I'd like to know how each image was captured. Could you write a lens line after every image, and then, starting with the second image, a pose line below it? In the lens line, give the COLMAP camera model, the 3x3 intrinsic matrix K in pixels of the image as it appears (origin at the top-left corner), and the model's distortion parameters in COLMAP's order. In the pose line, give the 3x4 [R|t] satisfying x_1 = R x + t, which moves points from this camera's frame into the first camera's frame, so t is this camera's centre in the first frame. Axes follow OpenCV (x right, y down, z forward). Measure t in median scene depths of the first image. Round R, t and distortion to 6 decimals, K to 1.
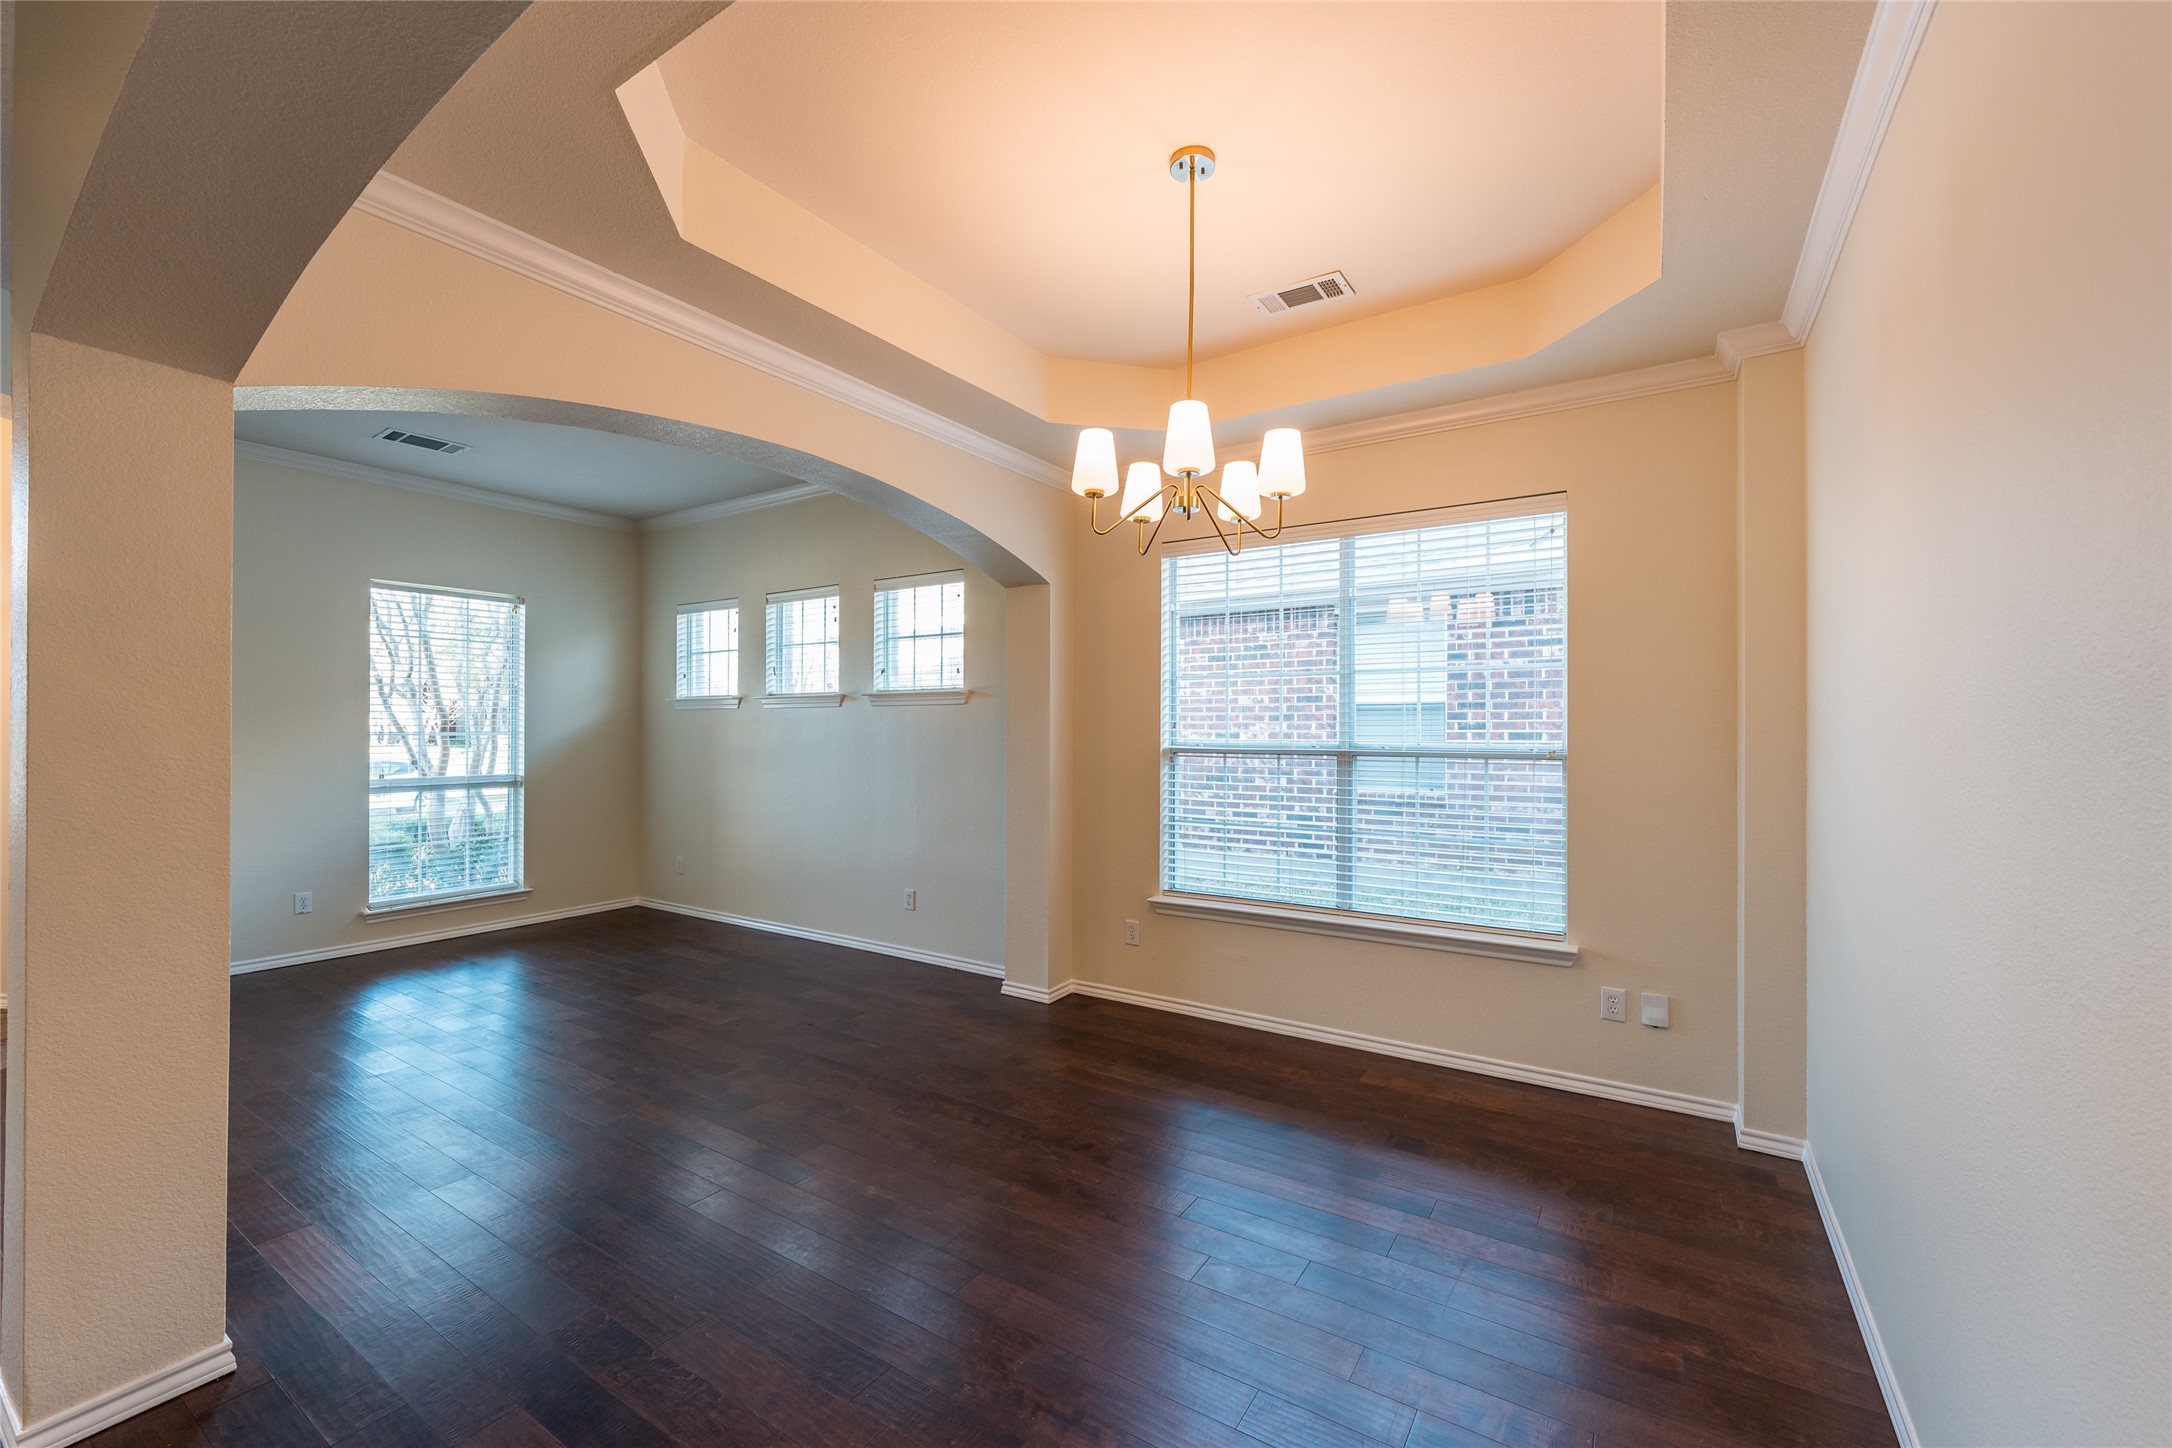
lens RADIAL K [[871.5, 0, 1087.7], [0, 871.5, 725.8], [0, 0, 1]] dist [0.001957, -0.000477]
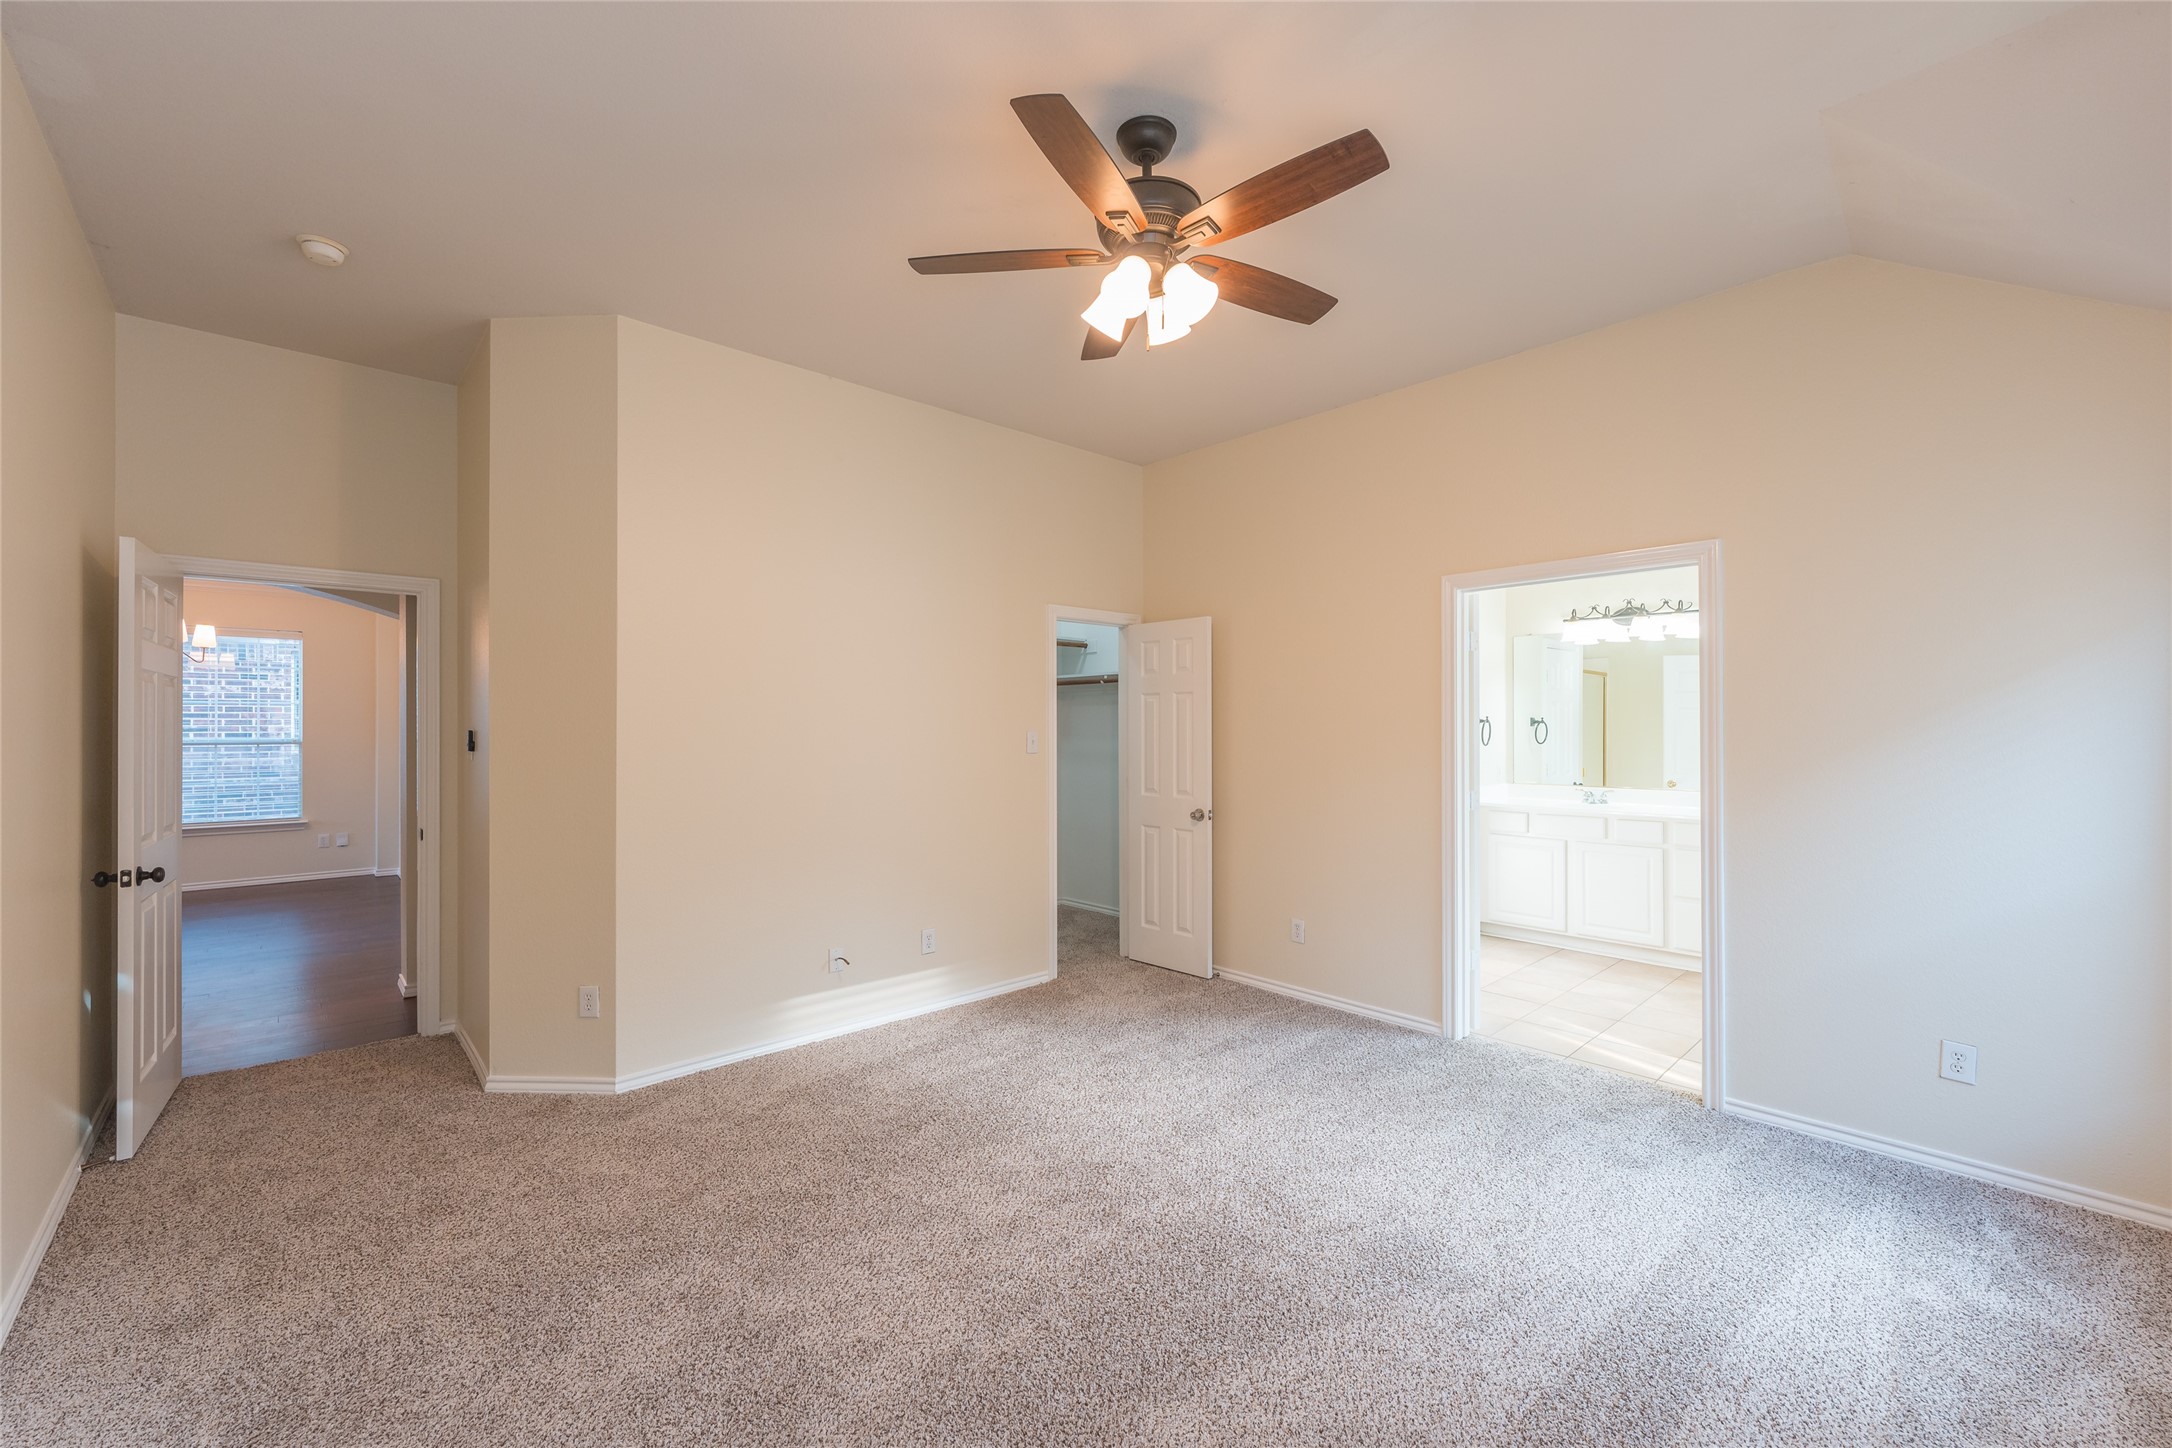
lens RADIAL K [[871.5, 0, 1087.7], [0, 871.5, 725.8], [0, 0, 1]] dist [0.001957, -0.000477]
pose [[0.242994, -0.001269, 0.970027, -0.755820], [-0.000654, 0.999999, 0.001472, -0.008372], [-0.970028, -0.000992, 0.242993, -1.013319]]
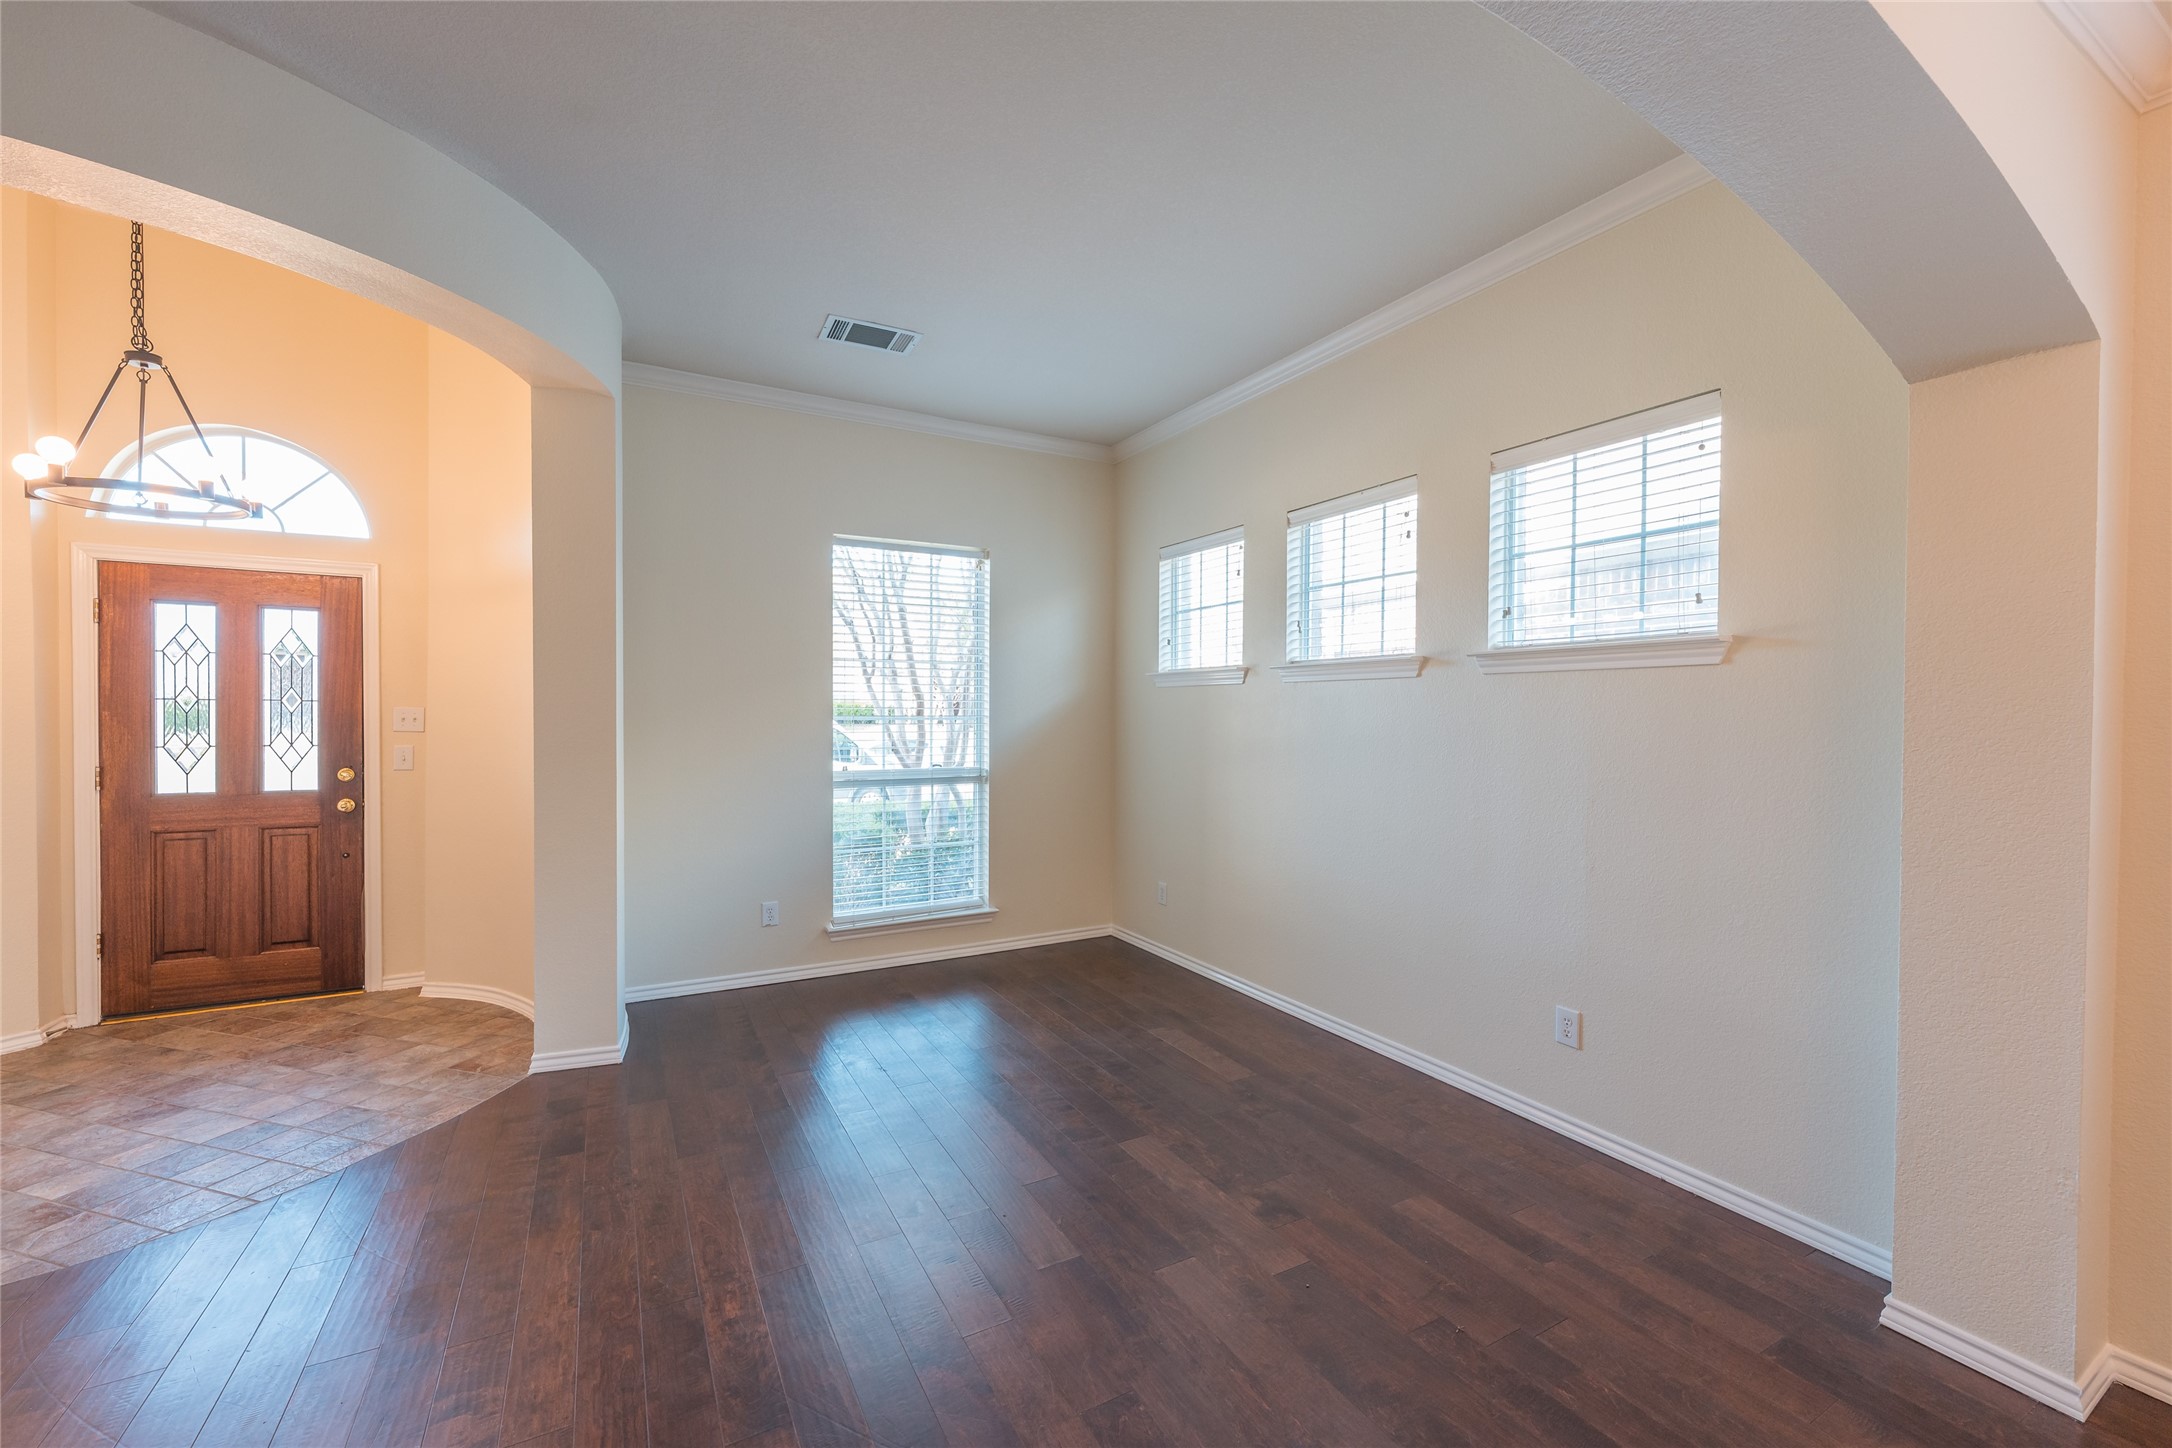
lens RADIAL K [[871.5, 0, 1087.7], [0, 871.5, 725.8], [0, 0, 1]] dist [0.001957, -0.000477]
pose [[0.884113, 0.009538, -0.467175, -0.203666], [-0.000128, 0.999797, 0.020170, -0.000241], [0.467273, -0.017772, 0.883935, 0.357002]]
